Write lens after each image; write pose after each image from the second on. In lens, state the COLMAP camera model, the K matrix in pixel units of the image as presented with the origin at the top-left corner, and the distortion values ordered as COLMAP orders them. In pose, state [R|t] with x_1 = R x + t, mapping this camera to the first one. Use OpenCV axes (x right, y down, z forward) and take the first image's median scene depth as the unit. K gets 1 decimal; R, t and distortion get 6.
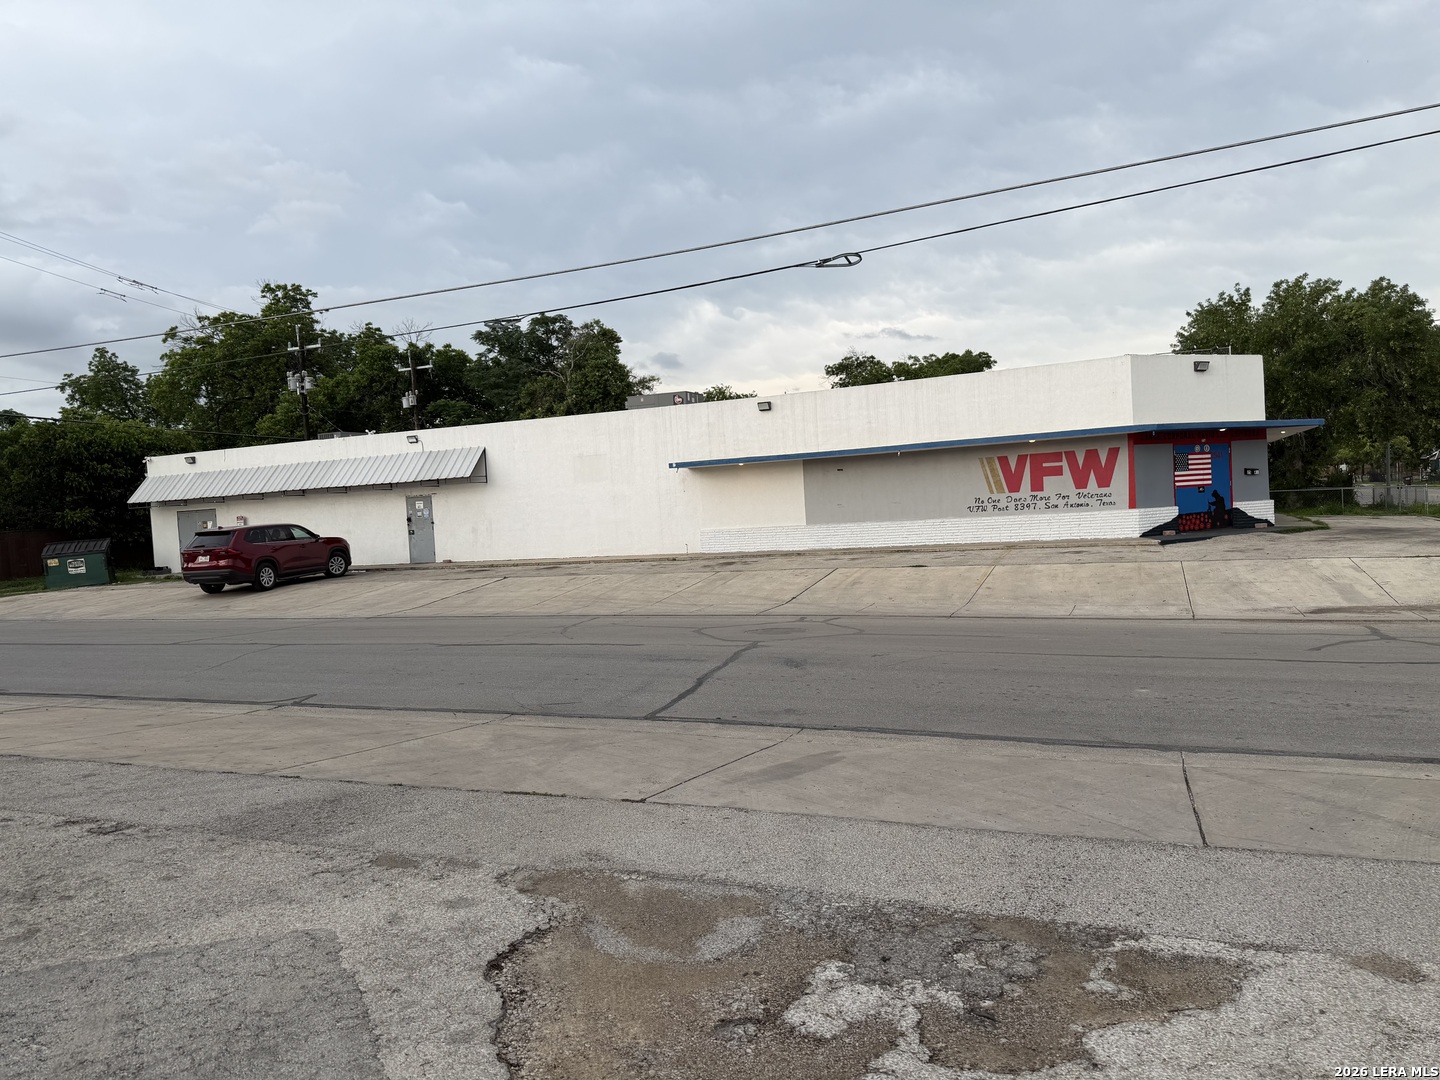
lens RADIAL K [[1013.9, 0, 720.0], [0, 1013.9, 540.0], [0, 0, 1]] dist [0.198841, -0.388759]
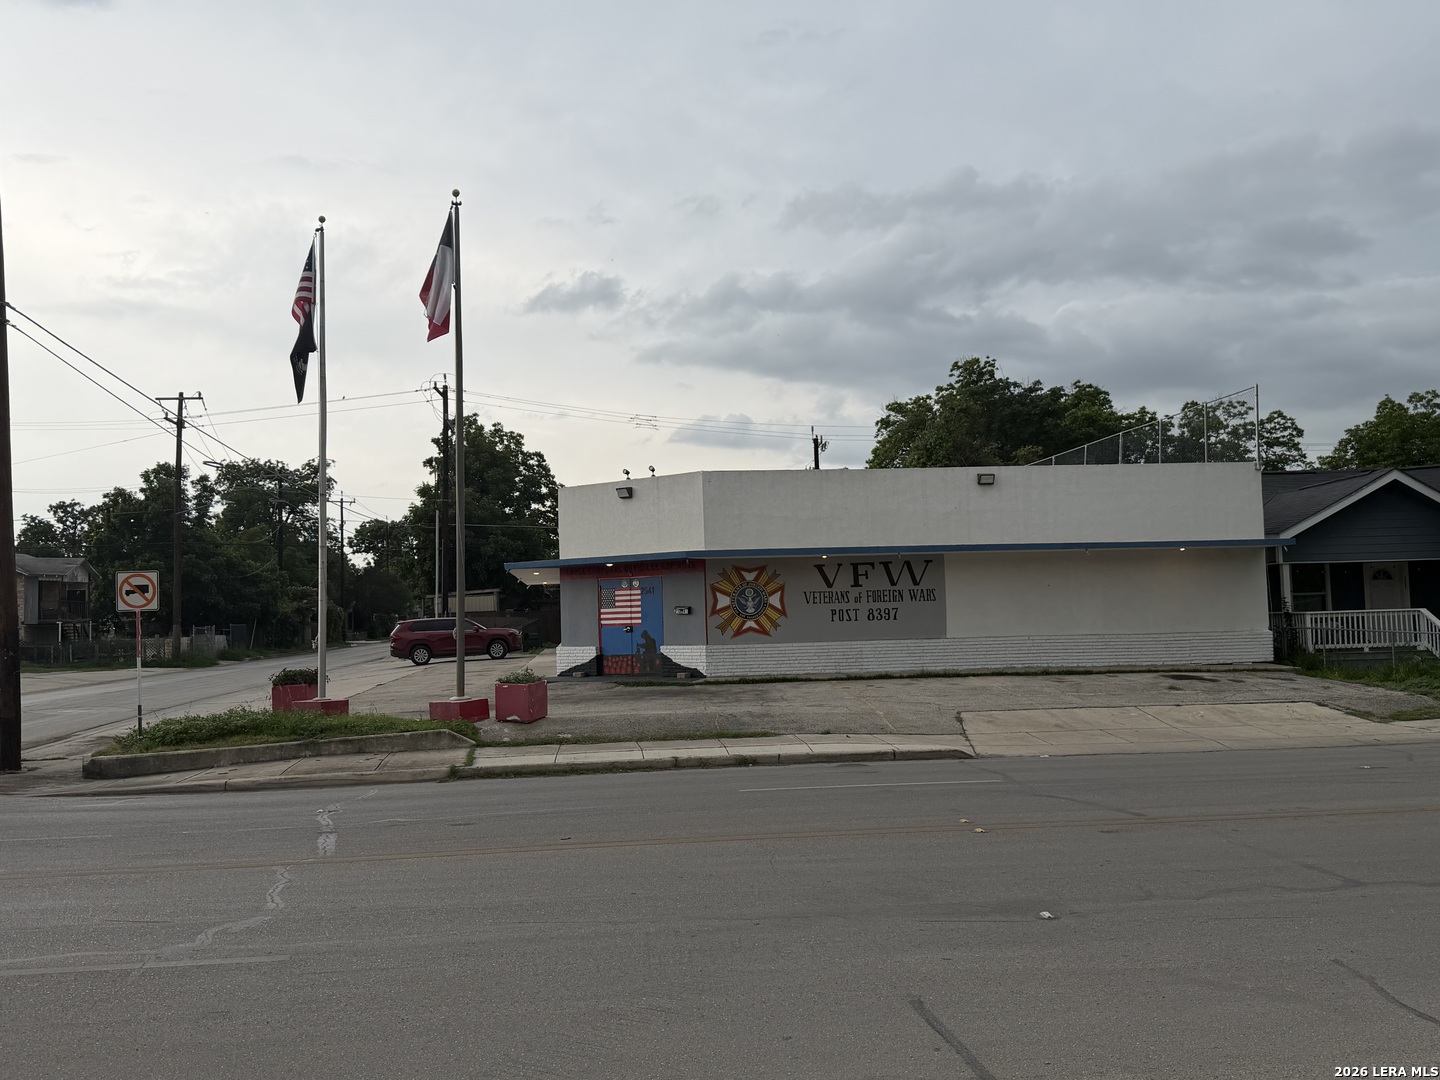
lens RADIAL K [[1310.1, 0, 720.0], [0, 1310.1, 540.0], [0, 0, 1]] dist [0.081792, -0.017676]
pose [[0.486260, -0.006707, -0.873789, 1.362988], [-0.029632, 0.999269, -0.024160, -0.091926], [0.873312, 0.037640, 0.485705, 0.471957]]
